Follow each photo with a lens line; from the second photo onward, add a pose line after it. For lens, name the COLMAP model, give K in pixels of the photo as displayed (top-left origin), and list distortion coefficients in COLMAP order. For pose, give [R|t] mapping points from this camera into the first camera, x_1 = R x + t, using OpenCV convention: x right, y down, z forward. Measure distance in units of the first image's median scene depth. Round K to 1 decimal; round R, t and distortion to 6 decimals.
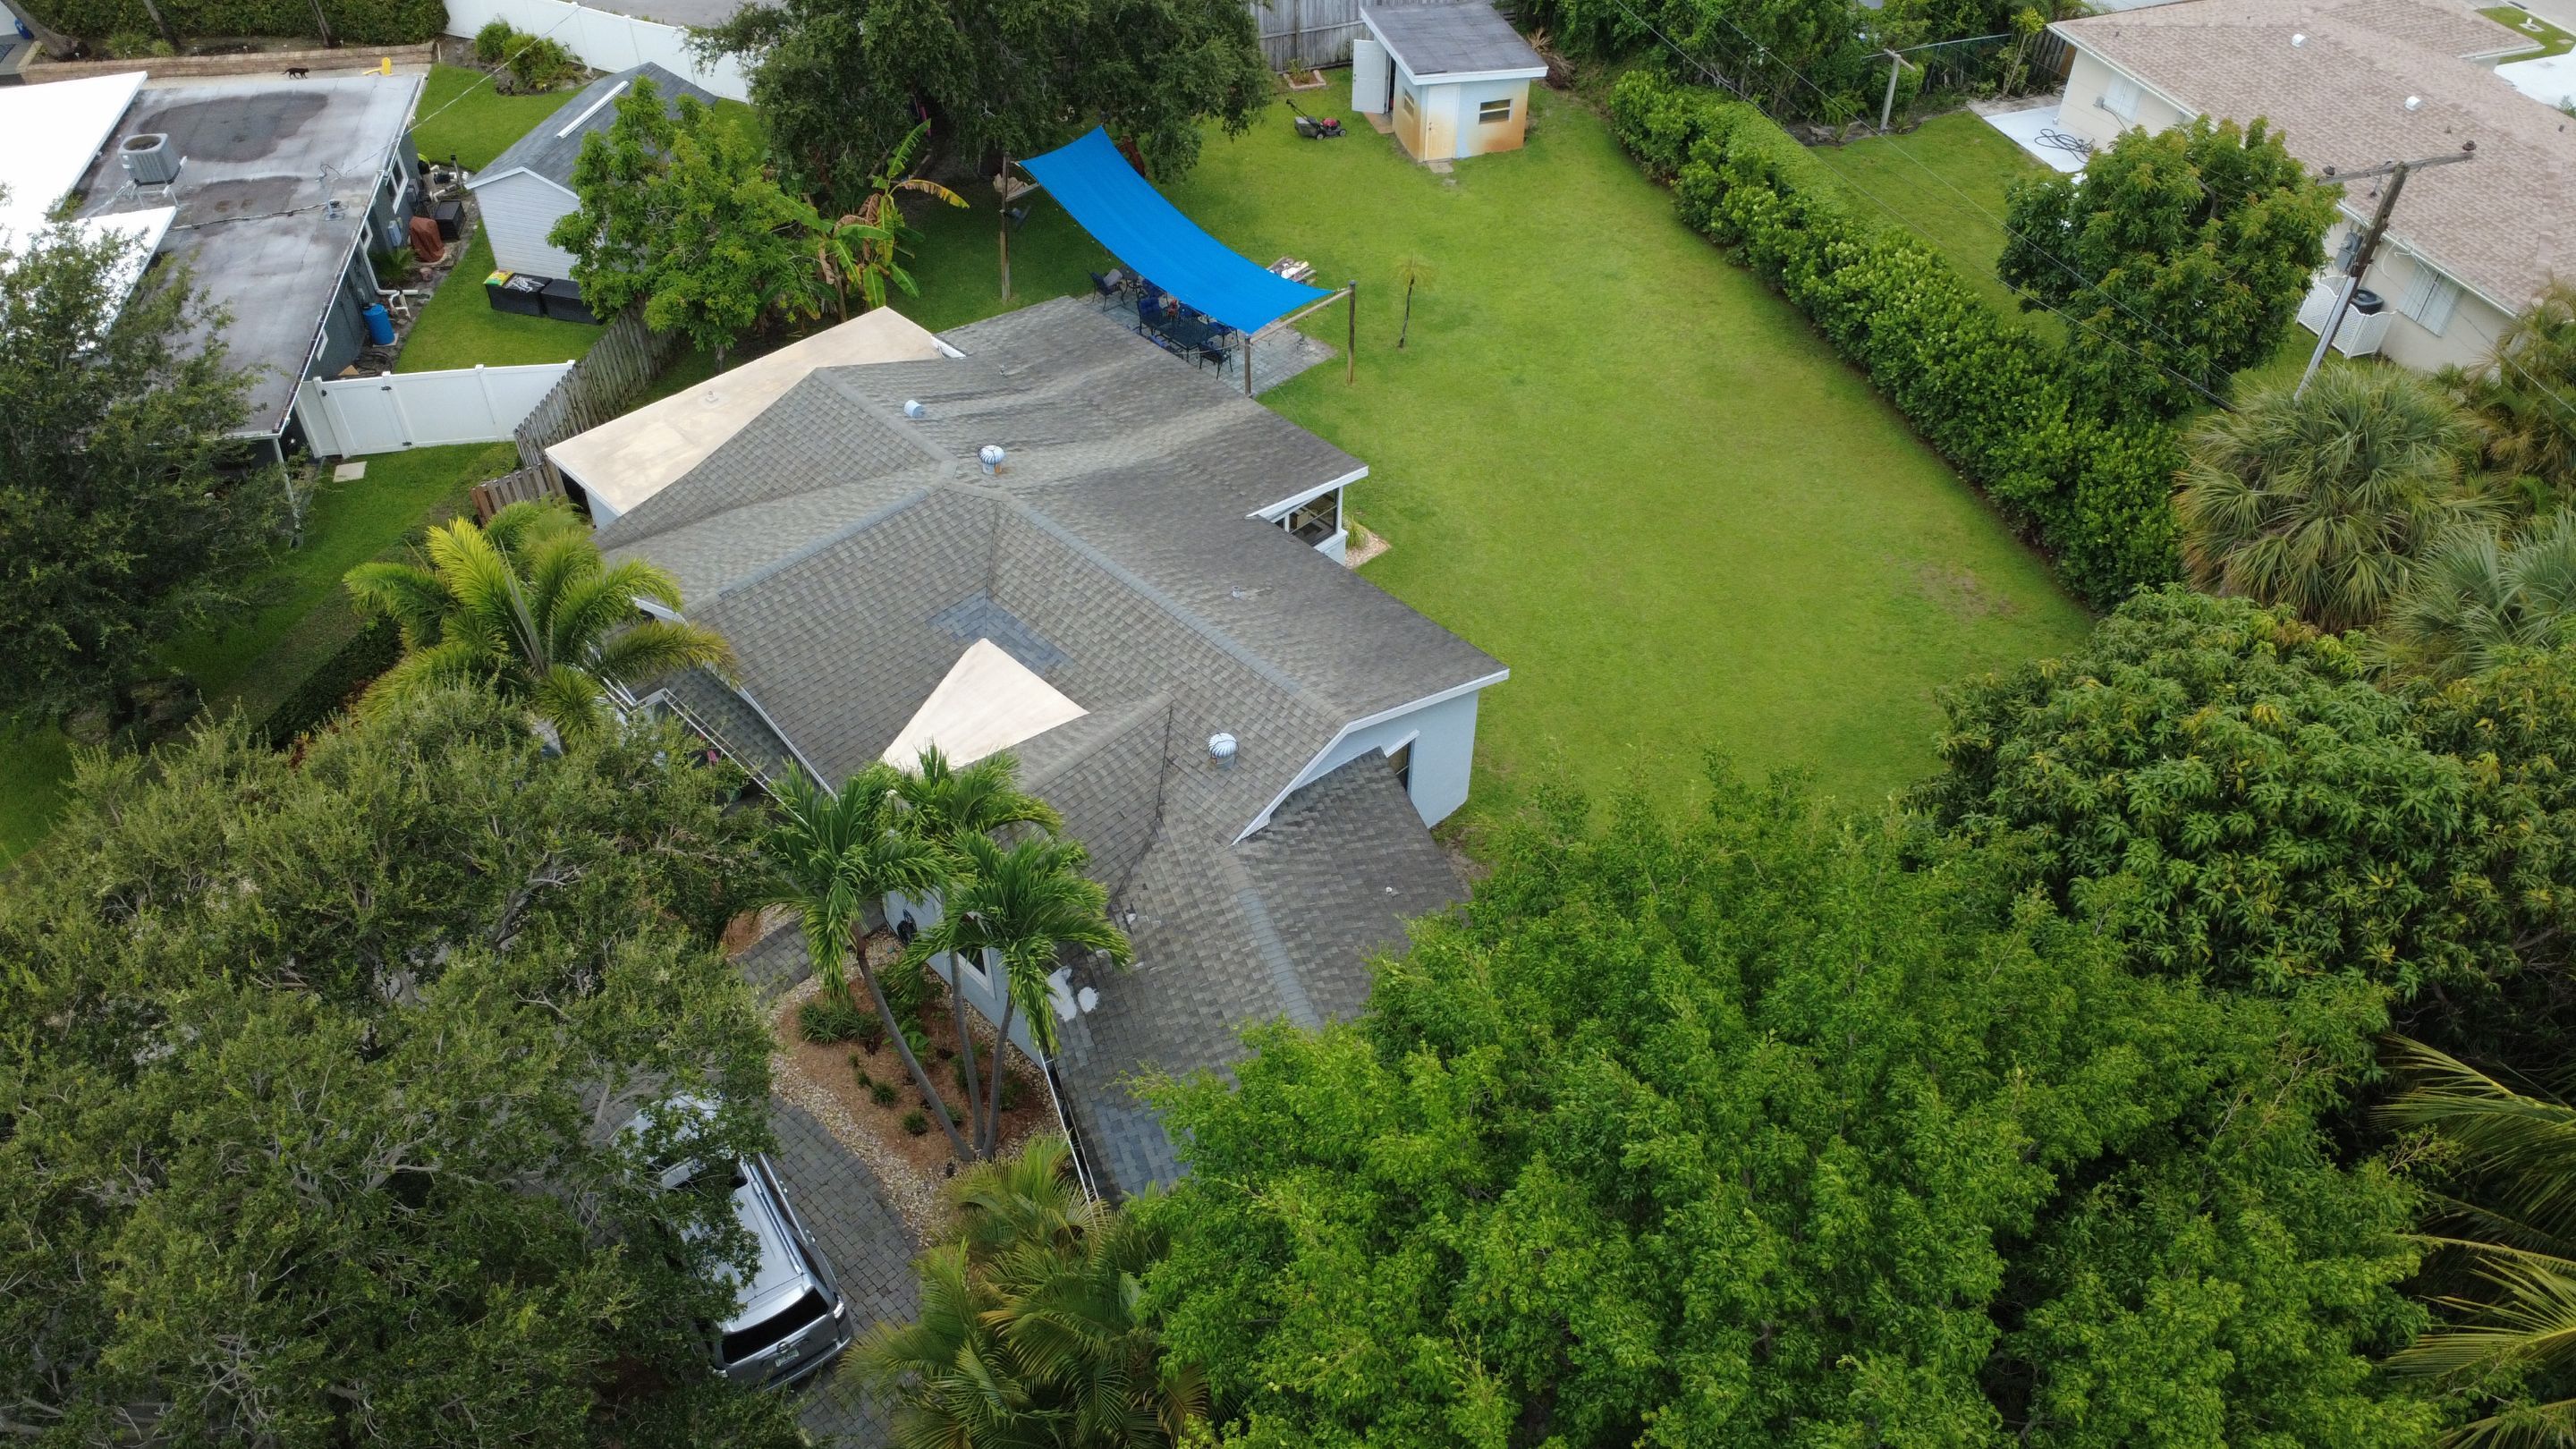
lens RADIAL K [[1880.2, 0, 1279.4], [0, 1880.2, 734.6], [0, 0, 1]] dist [0.010076, -0.000775]
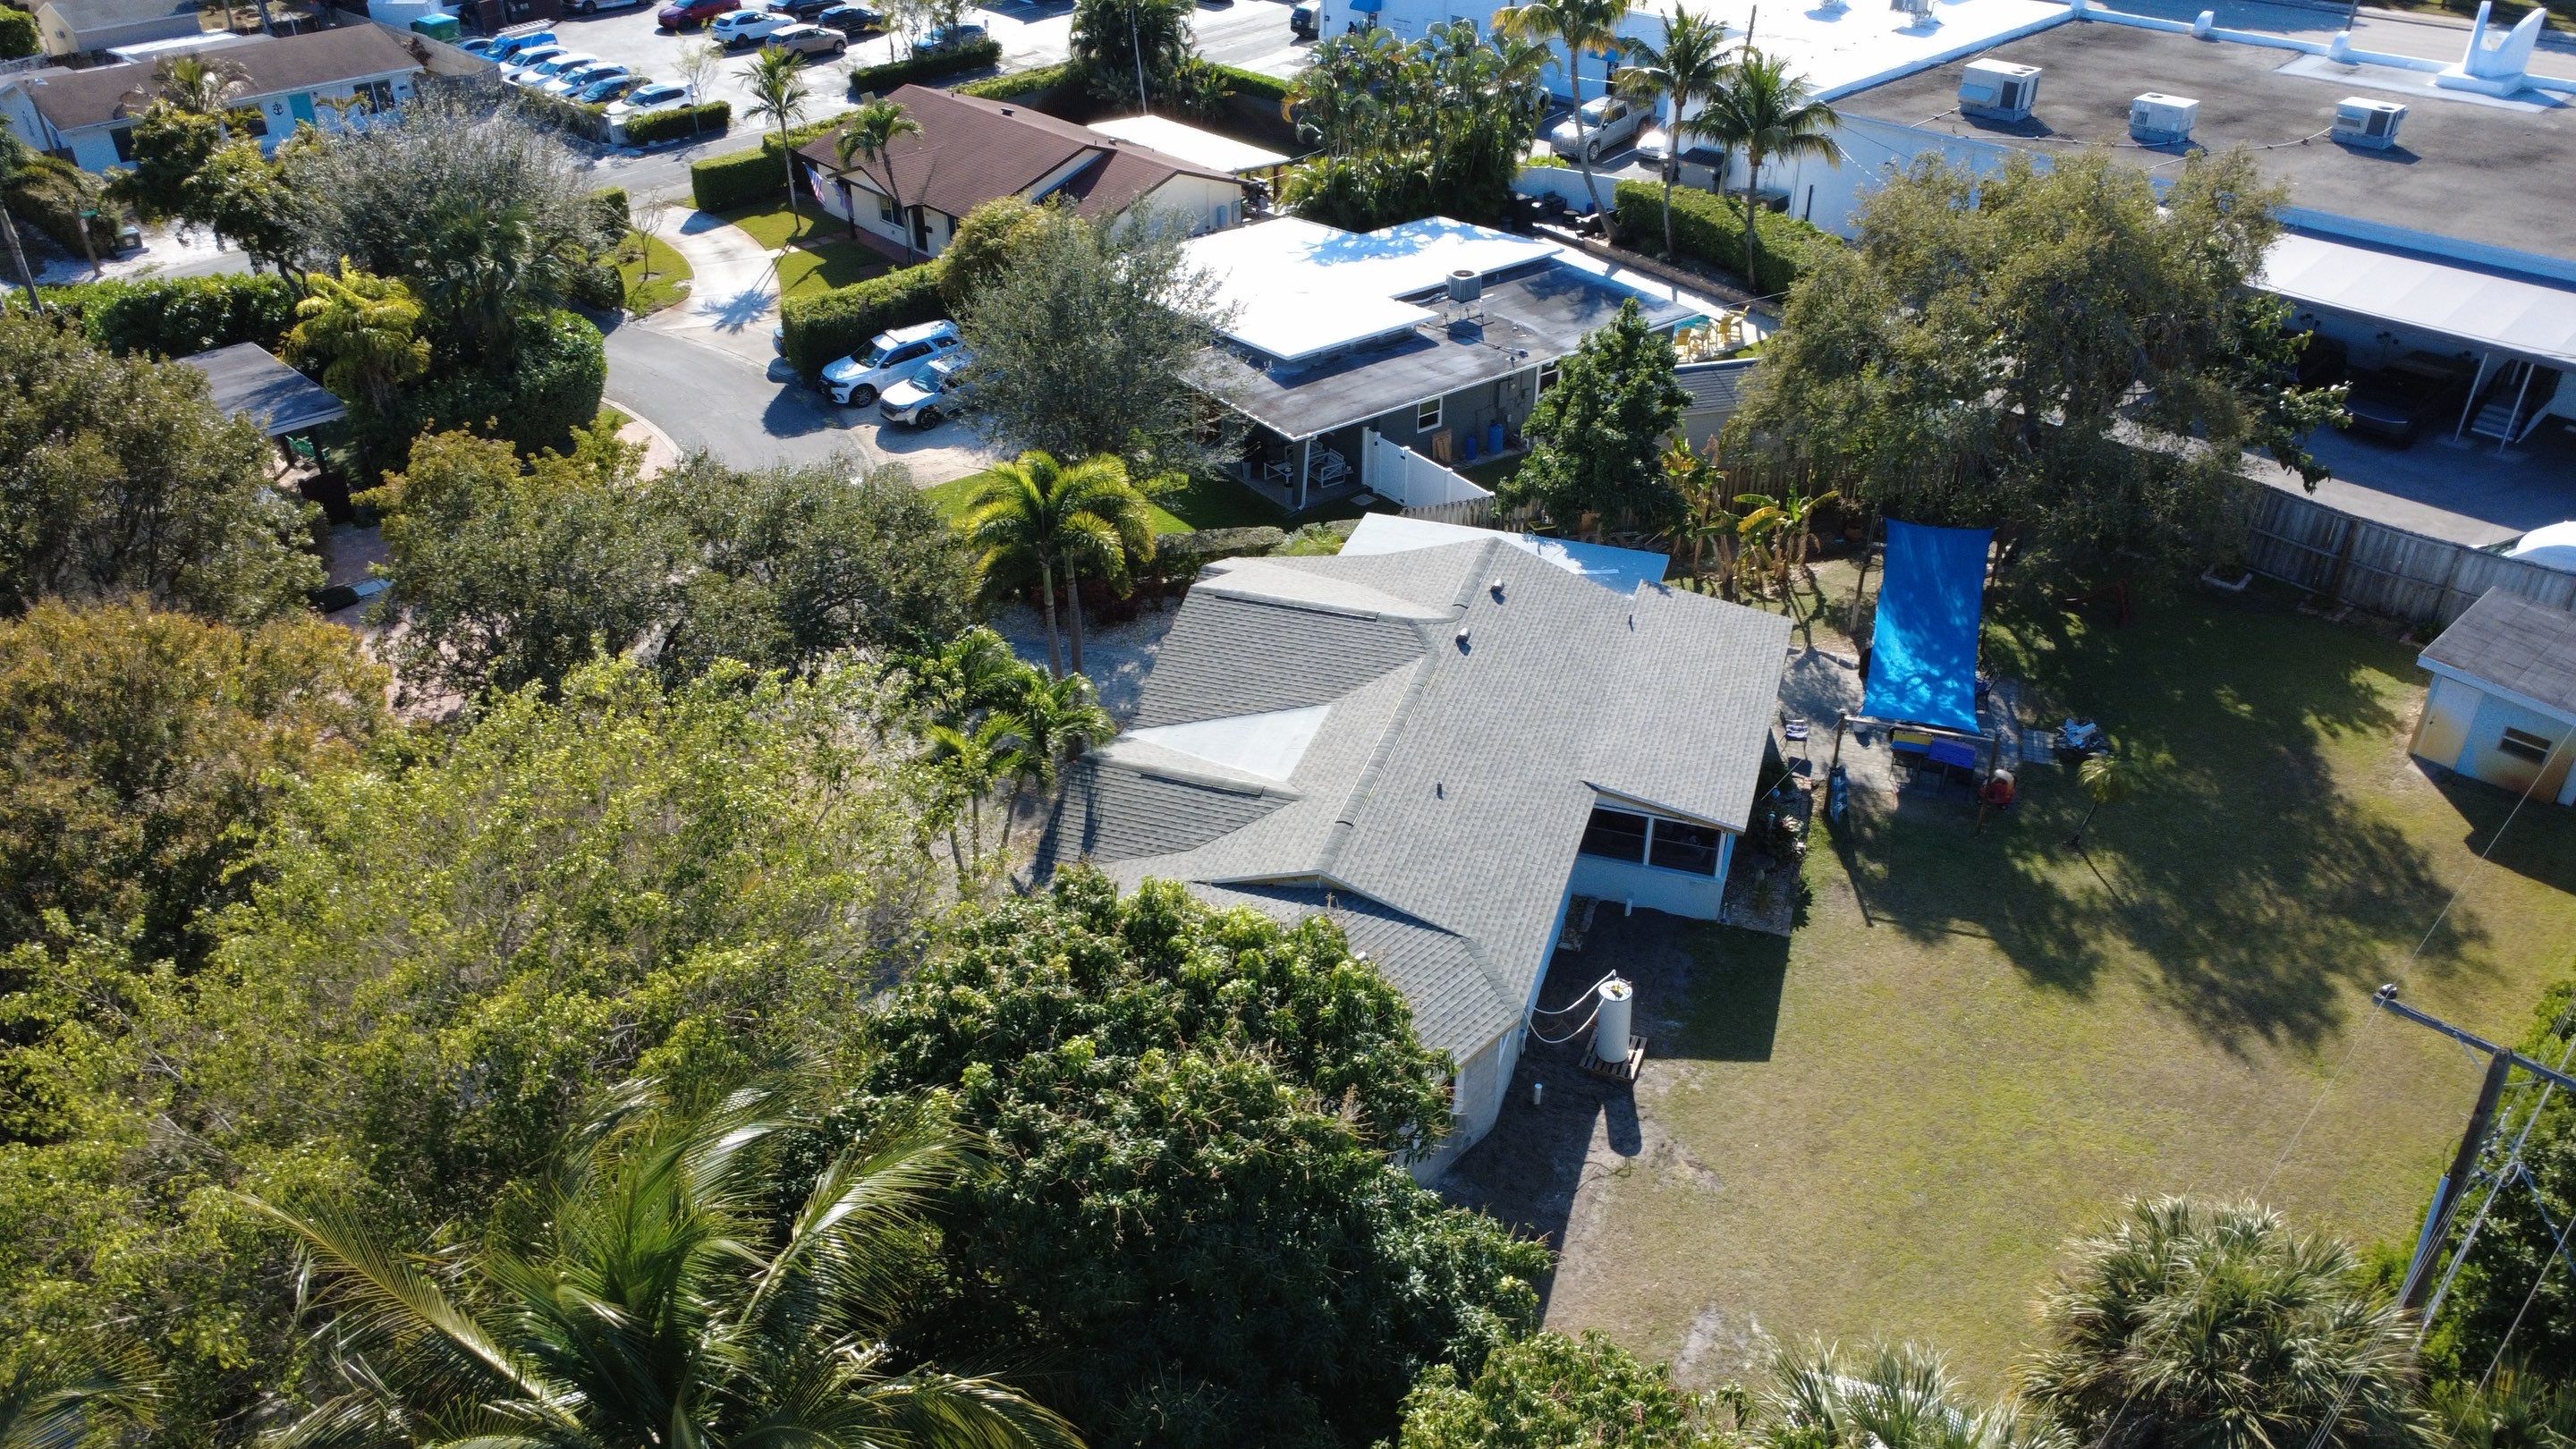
lens RADIAL K [[1868.1, 0, 1307.6], [0, 1868.1, 719.6], [0, 0, 1]] dist [0.000541, 0.007657]
pose [[0.458238, 0.462318, -0.759131, 0.613647], [-0.592682, 0.795417, 0.126653, -0.158679], [0.662380, 0.391886, 0.638497, 0.148221]]
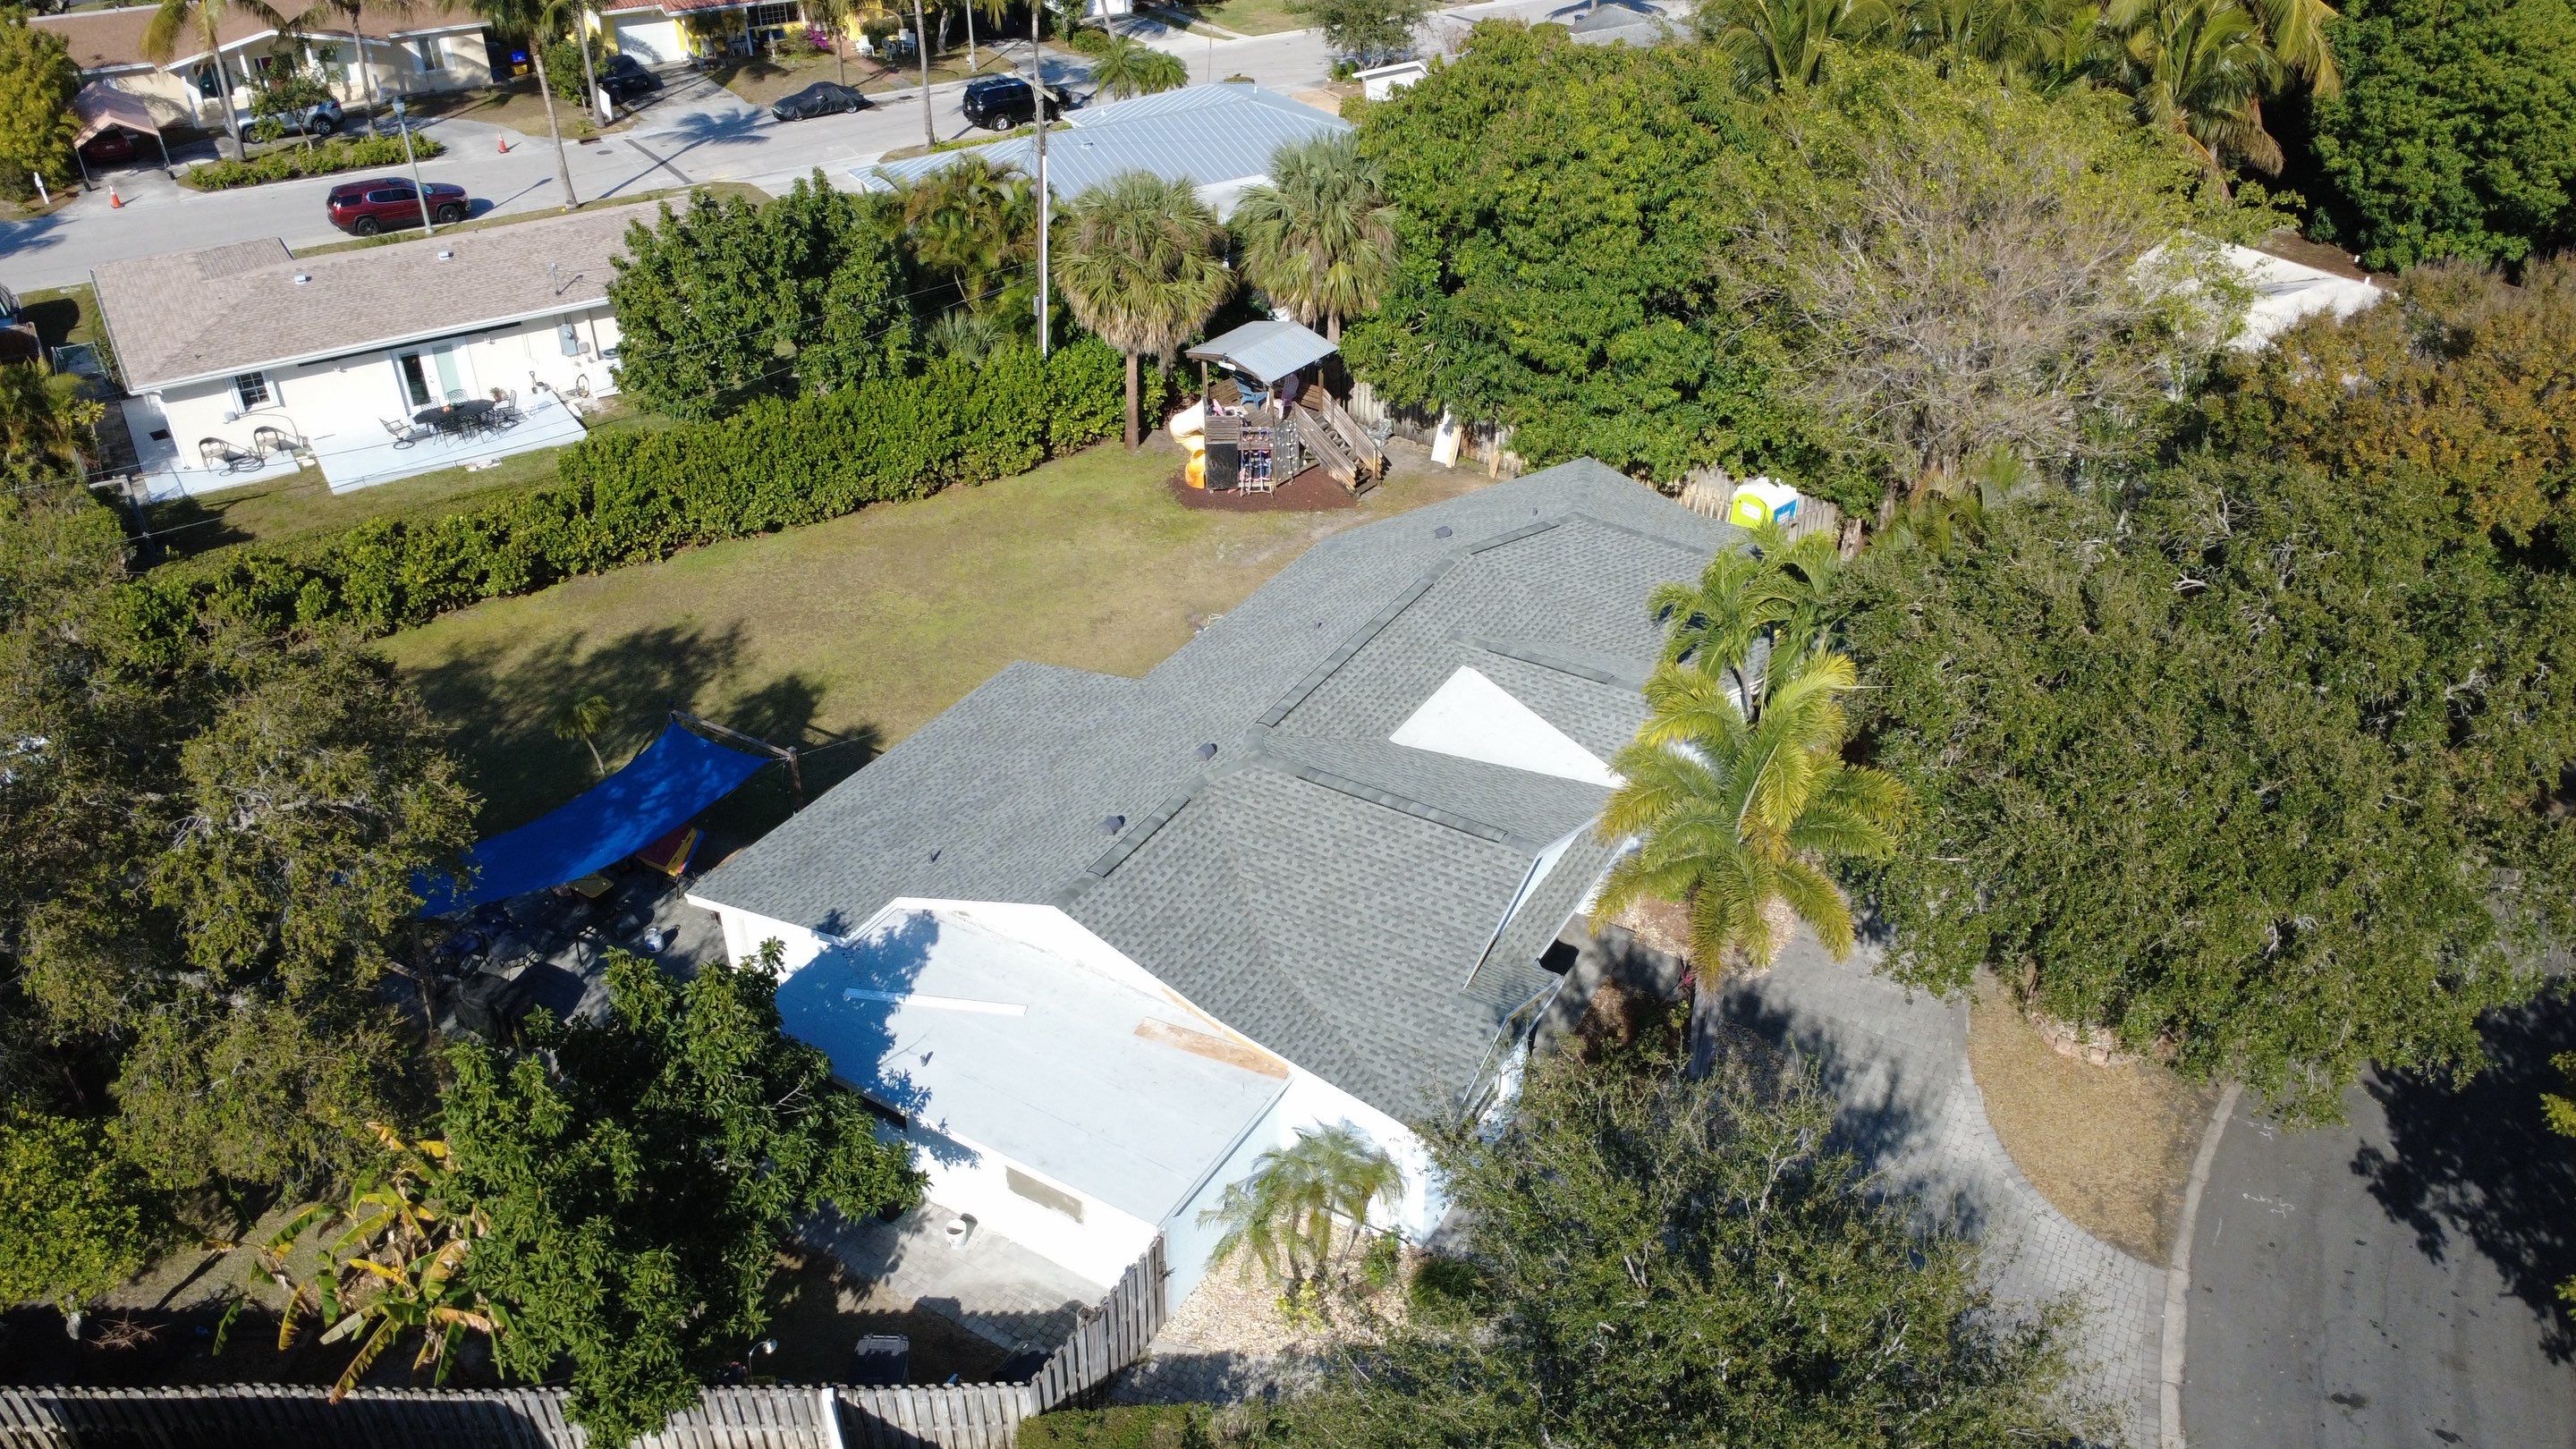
lens RADIAL K [[1868.1, 0, 1291.1], [0, 1868.1, 722.2], [0, 0, 1]] dist [0.000541, 0.007657]
pose [[-0.247486, -0.525713, 0.813865, -0.776699], [0.656090, 0.527172, 0.540033, -0.529580], [-0.712949, 0.667620, 0.214448, 0.618220]]
